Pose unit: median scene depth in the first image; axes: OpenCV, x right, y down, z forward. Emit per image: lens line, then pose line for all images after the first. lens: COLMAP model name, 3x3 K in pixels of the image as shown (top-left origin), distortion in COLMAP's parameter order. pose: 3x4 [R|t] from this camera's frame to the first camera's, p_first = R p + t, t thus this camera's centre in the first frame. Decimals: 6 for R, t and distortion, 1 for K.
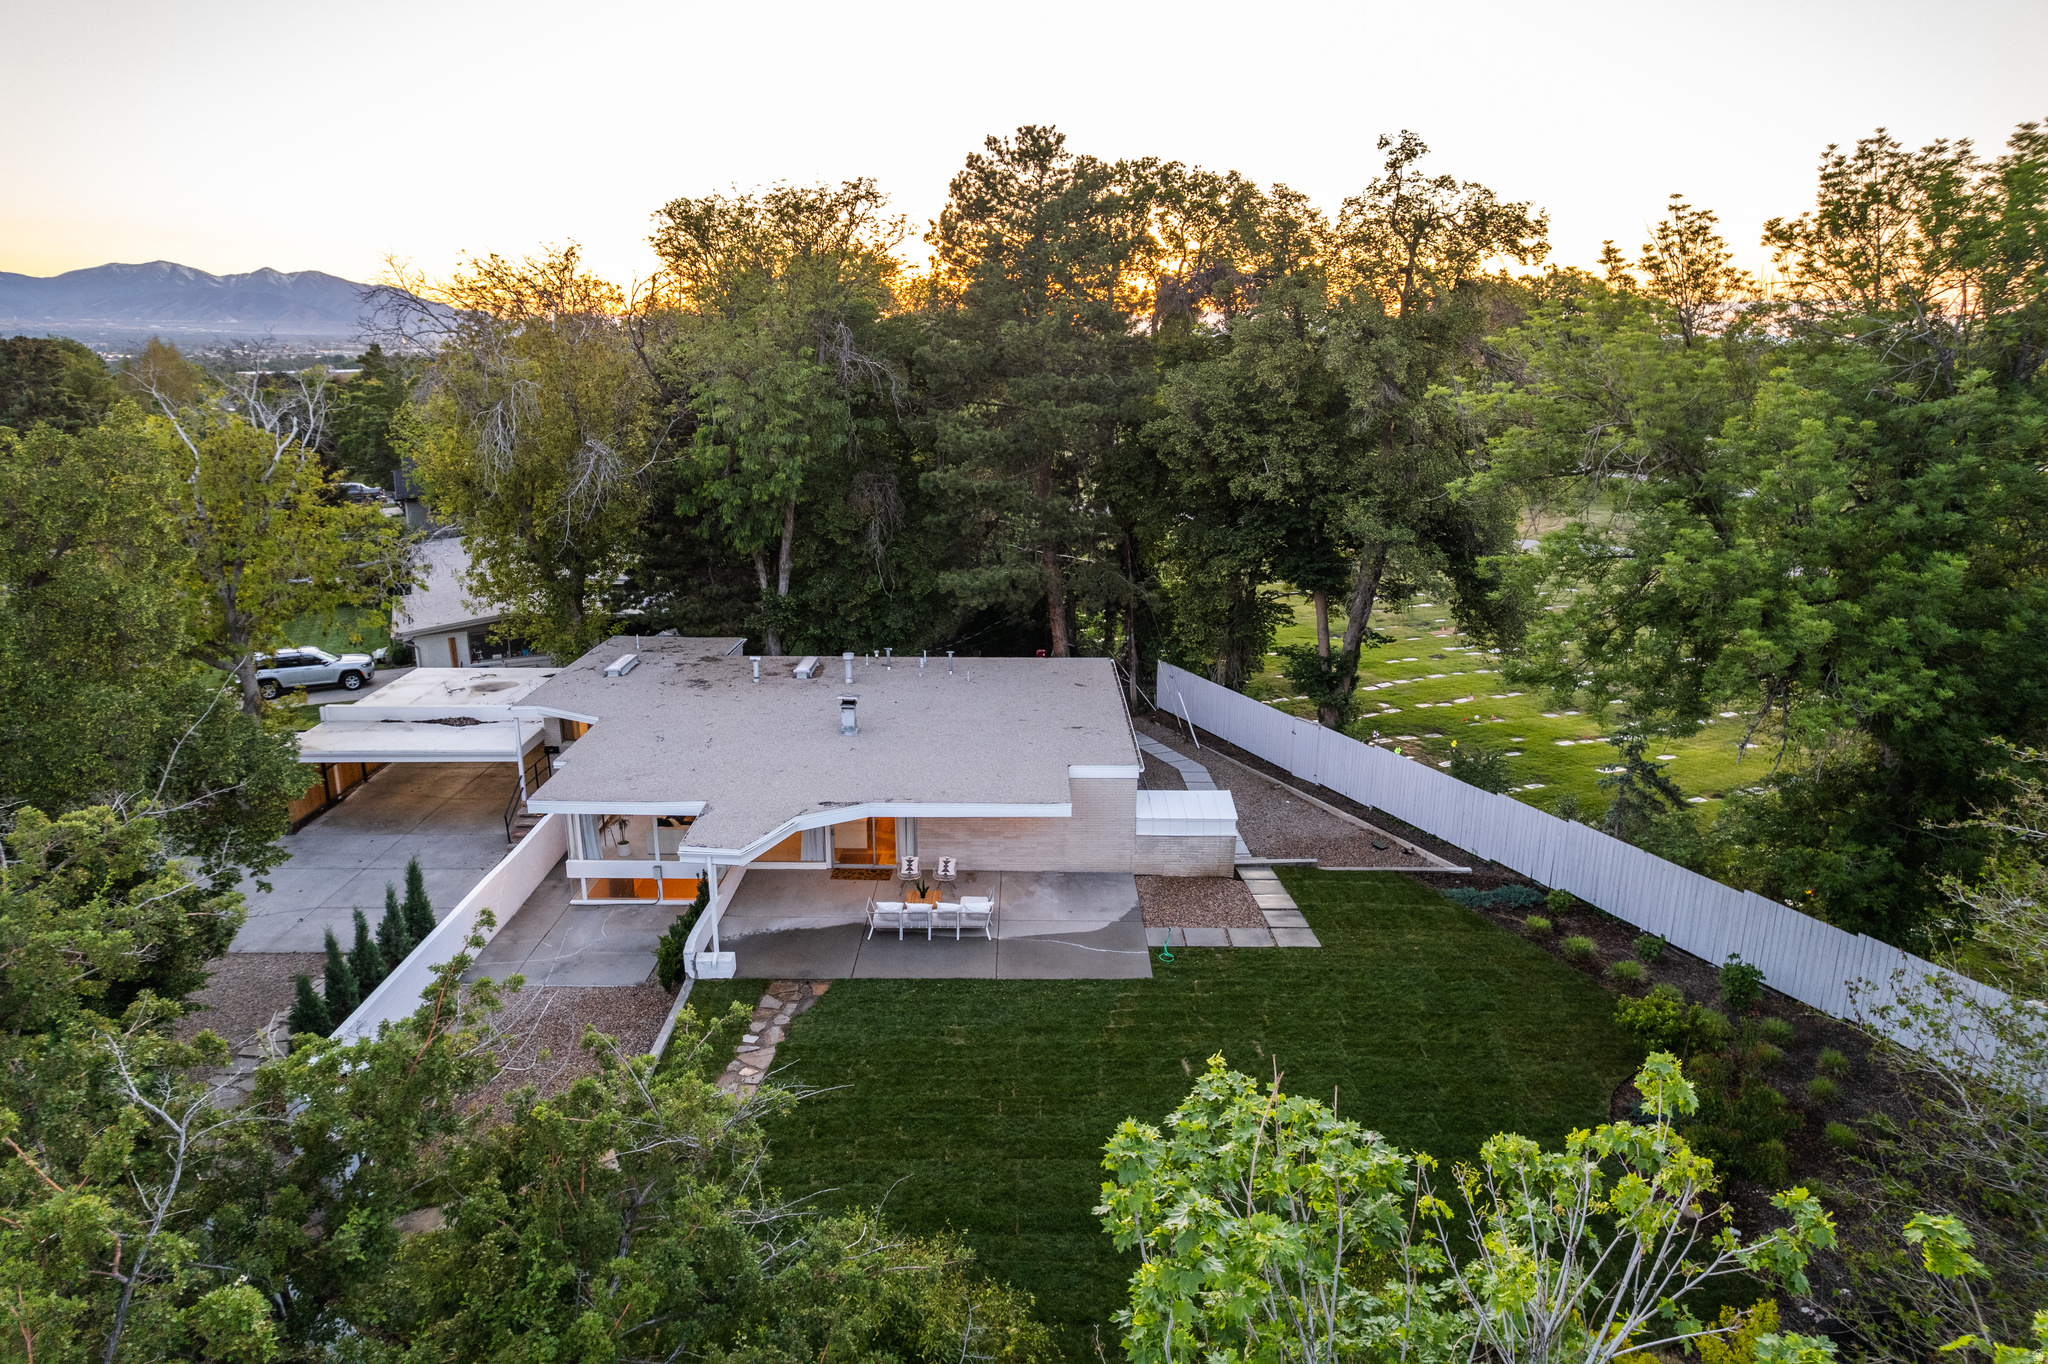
lens RADIAL K [[1319.1, 0, 1019.2], [0, 1319.1, 673.5], [0, 0, 1]] dist [-0.085525, 0.080632]
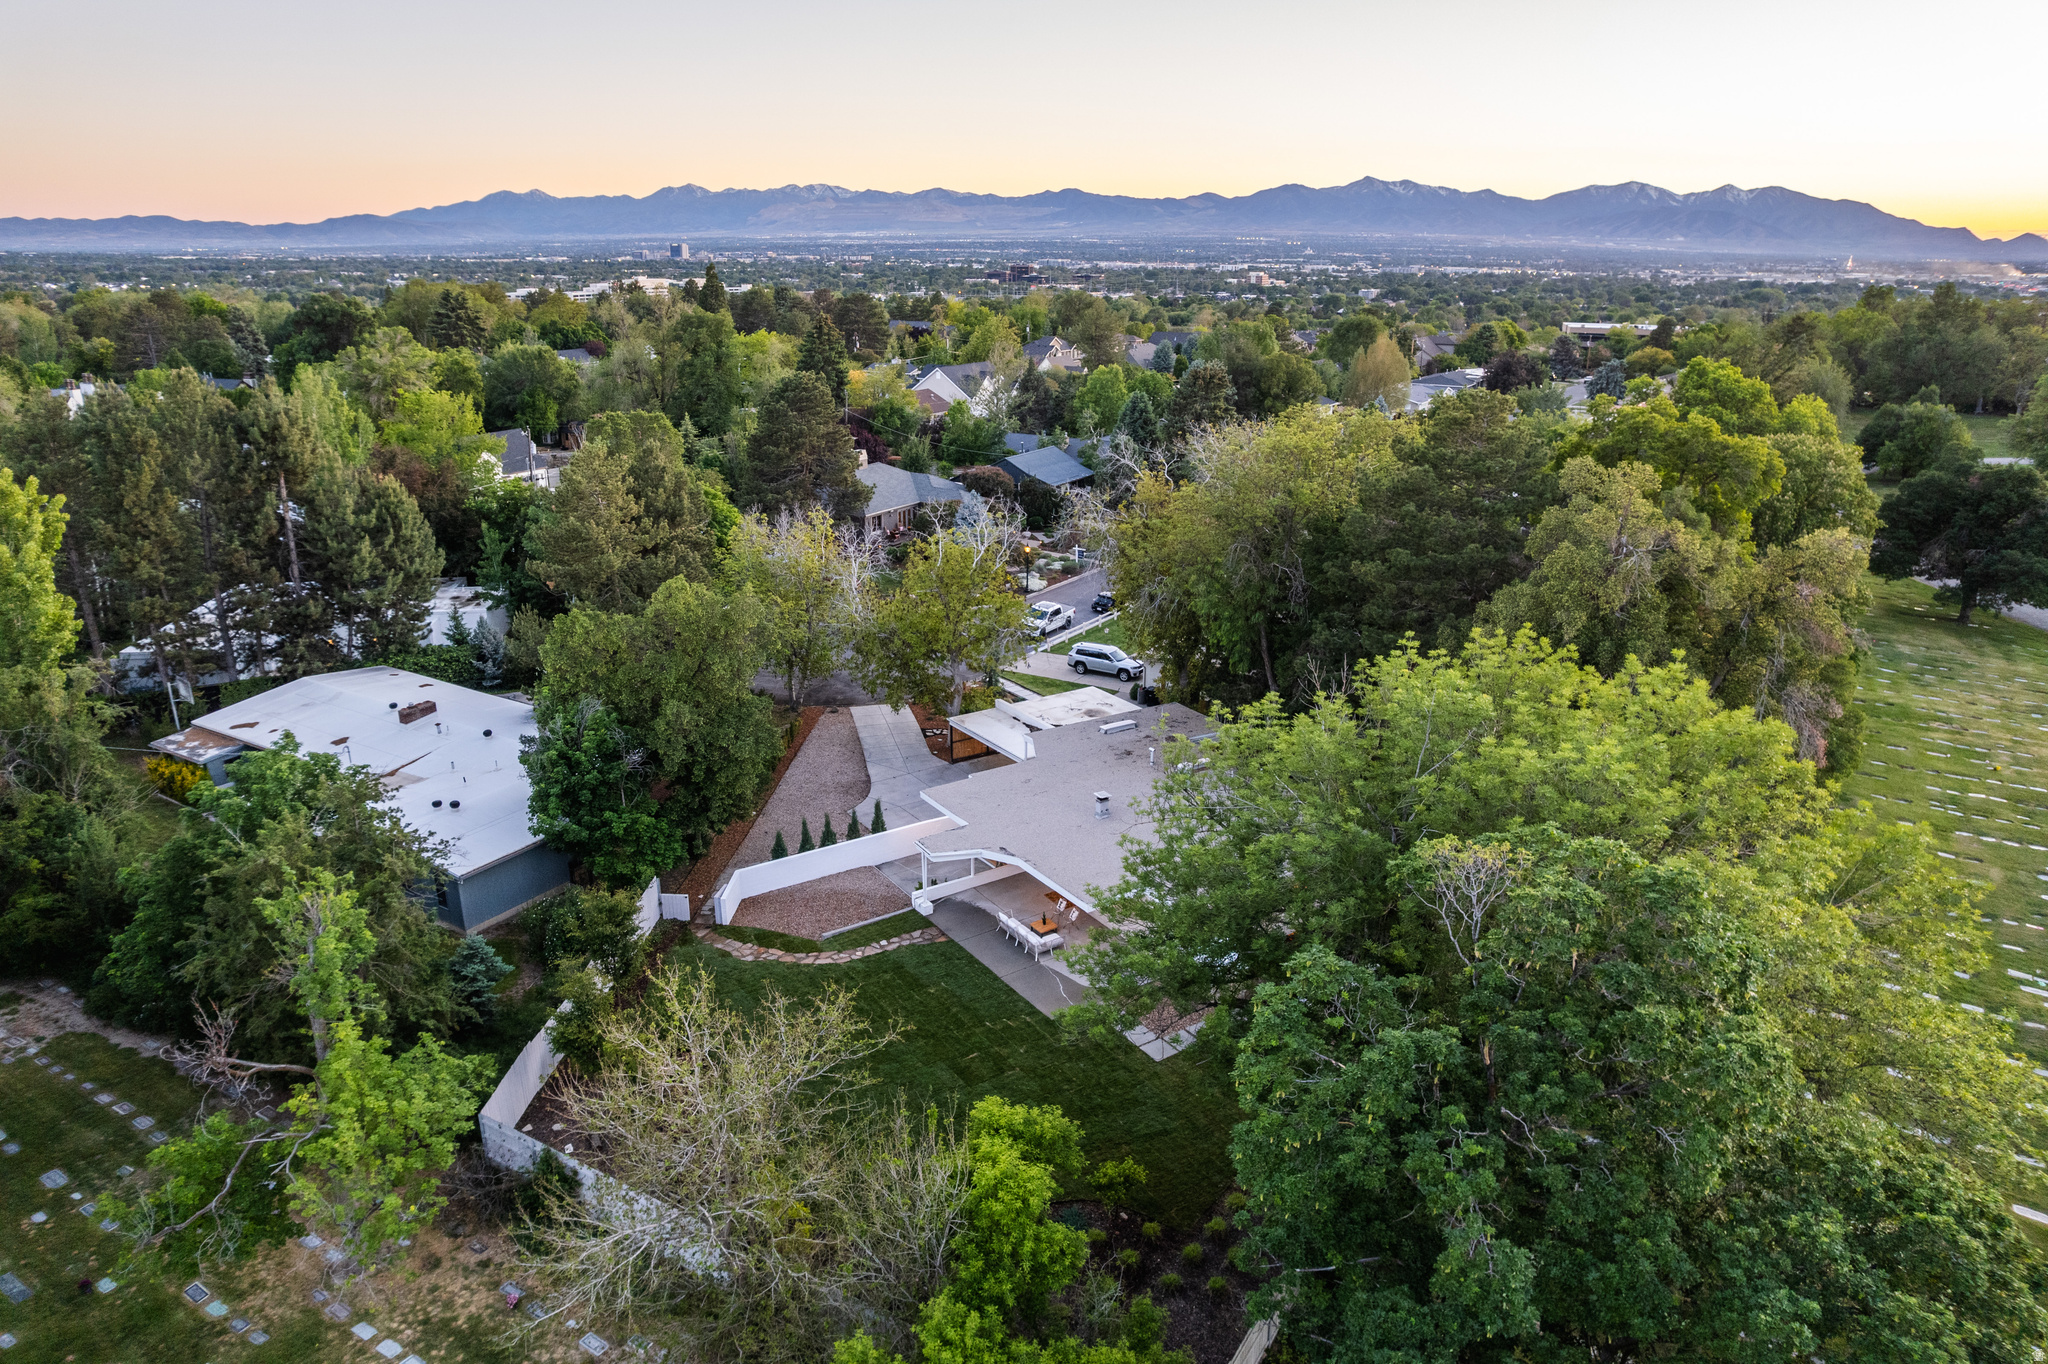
lens RADIAL K [[1319.1, 0, 1019.2], [0, 1319.1, 673.5], [0, 0, 1]] dist [-0.085525, 0.080632]
pose [[0.551113, 0.260678, -0.792667, 0.945450], [-0.212721, 0.962454, 0.168617, -0.337736], [0.806861, 0.075690, 0.585873, -0.021536]]
